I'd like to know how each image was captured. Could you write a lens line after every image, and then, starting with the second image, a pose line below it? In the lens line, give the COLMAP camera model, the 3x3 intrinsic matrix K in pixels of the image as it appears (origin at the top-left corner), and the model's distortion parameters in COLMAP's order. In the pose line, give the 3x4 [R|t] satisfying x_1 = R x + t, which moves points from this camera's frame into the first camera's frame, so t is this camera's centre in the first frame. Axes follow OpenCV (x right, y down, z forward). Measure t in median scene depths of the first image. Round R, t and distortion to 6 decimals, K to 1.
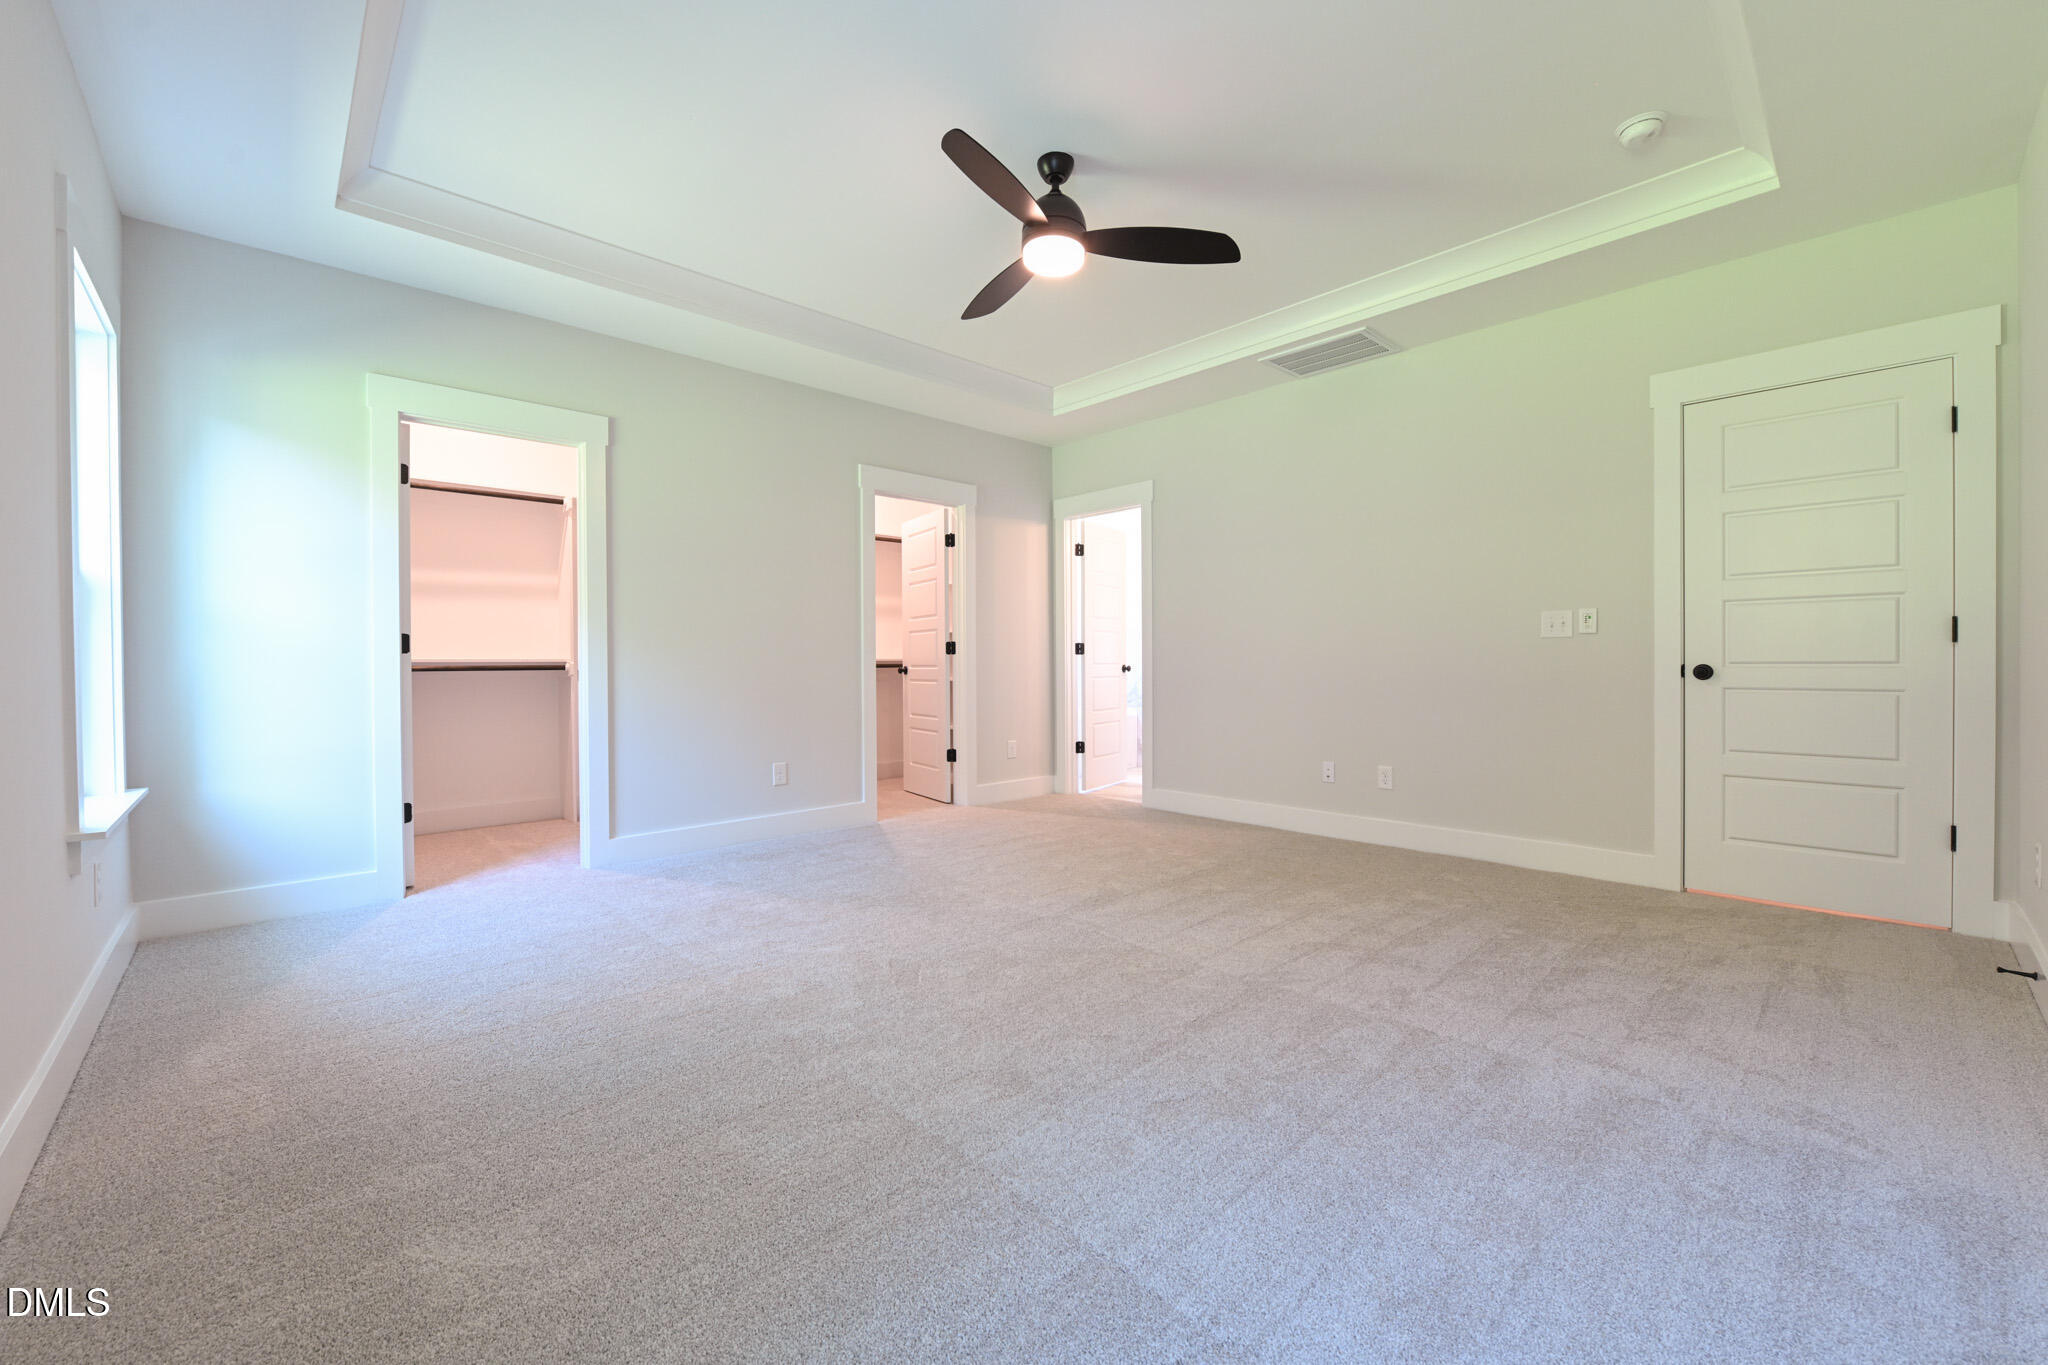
lens RADIAL K [[805.8, 0, 1015.9], [0, 805.8, 669.6], [0, 0, 1]] dist [-0.009035, 0.000067]
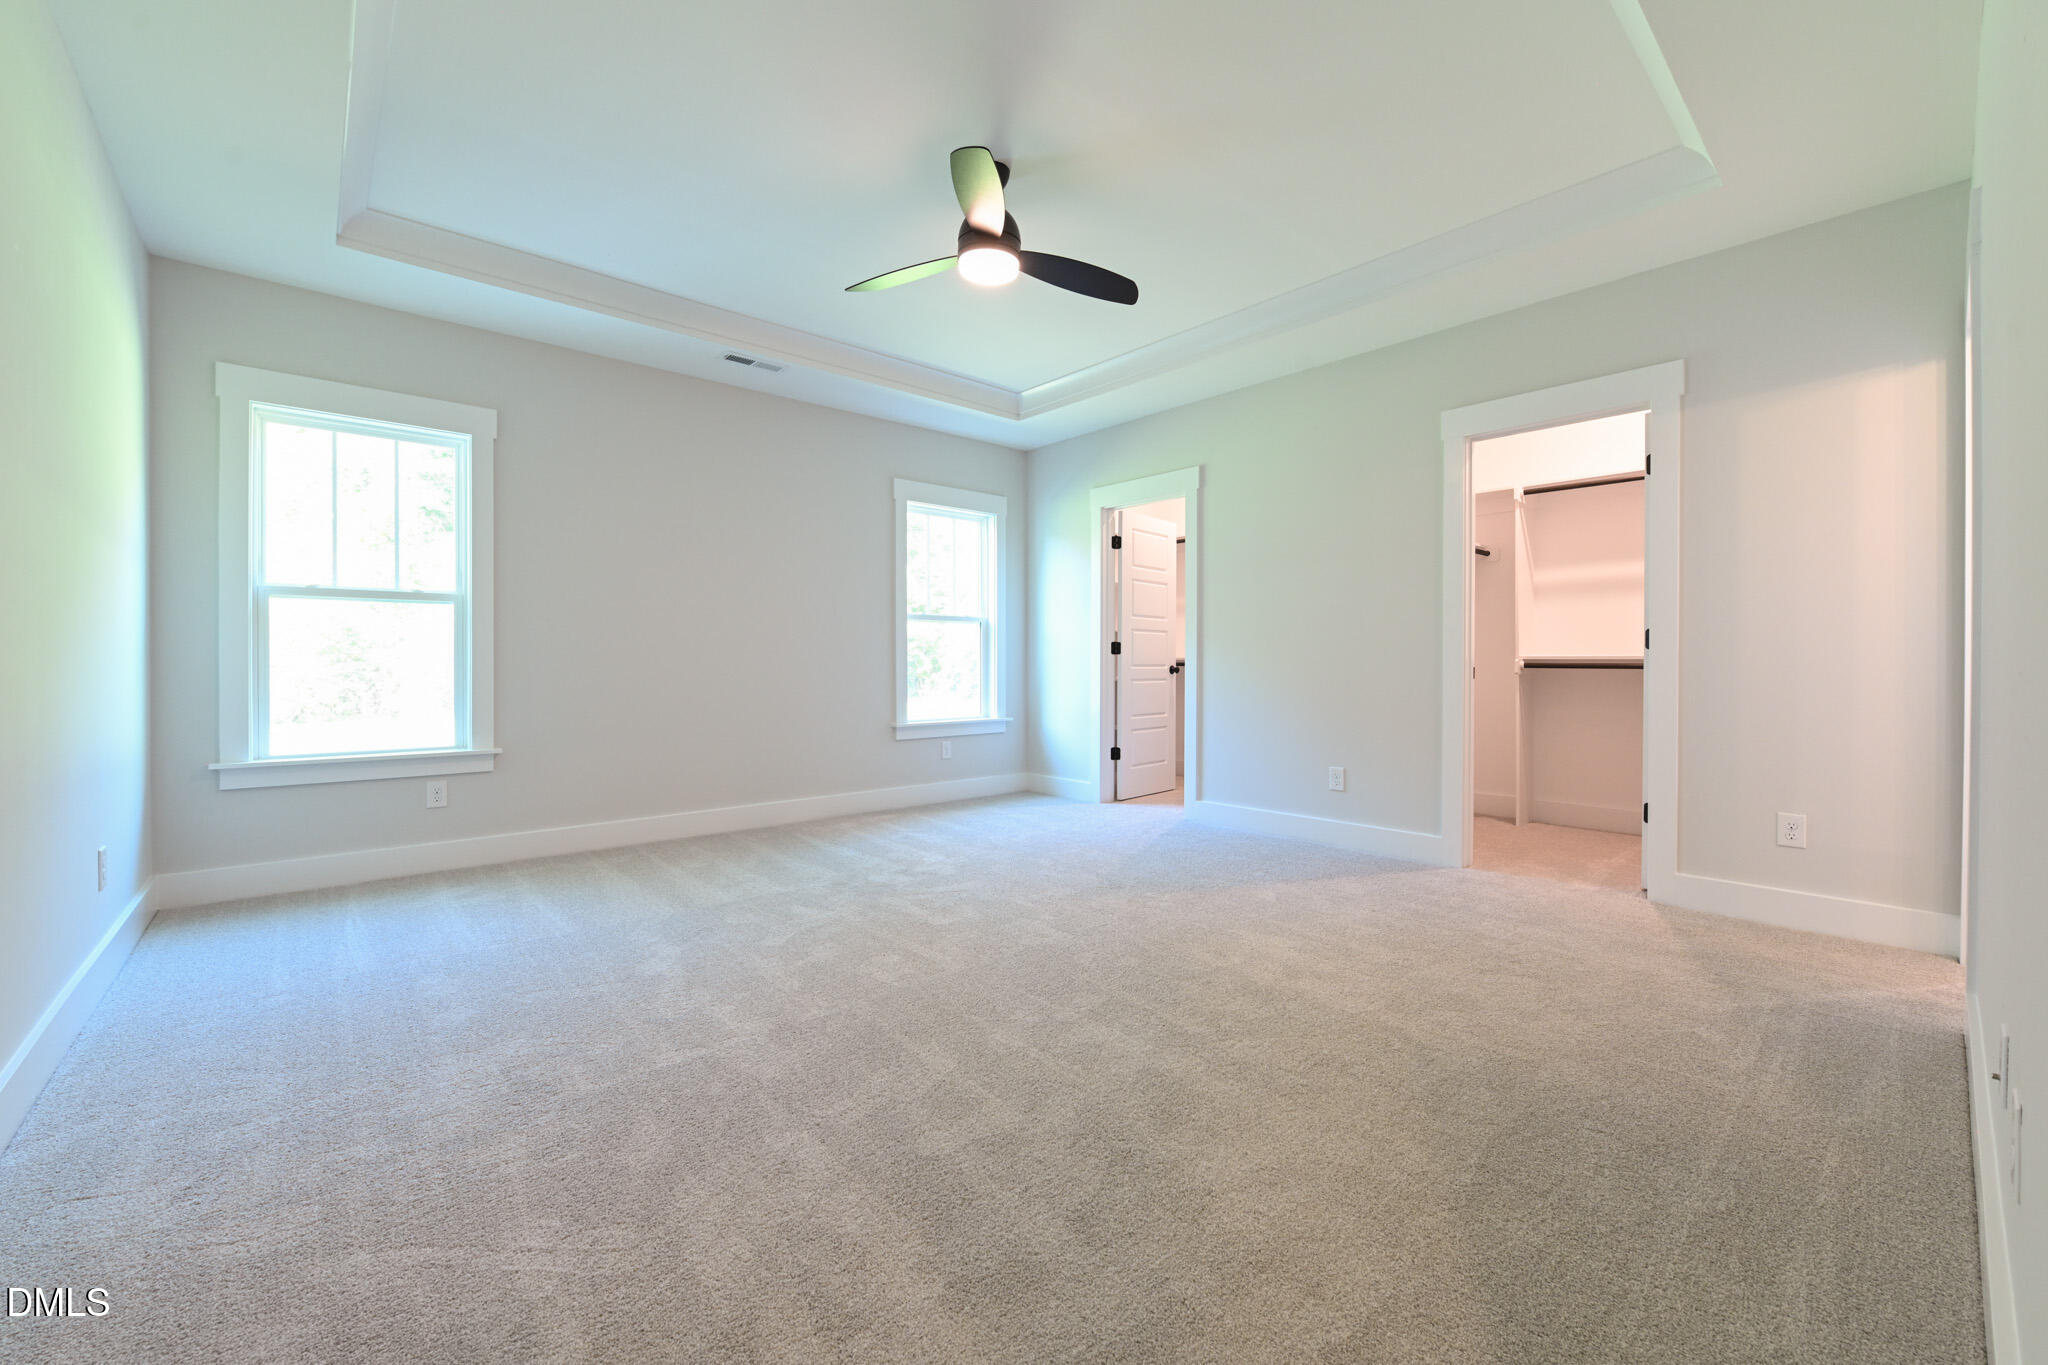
lens RADIAL K [[817.2, 0, 1018.2], [0, 817.2, 672.7], [0, 0, 1]] dist [-0.010886, -0.000253]
pose [[-0.030982, 0.016882, -0.999377, 0.676509], [-0.009687, 0.999805, 0.017190, -0.008628], [0.999473, 0.010213, -0.030812, 0.649991]]
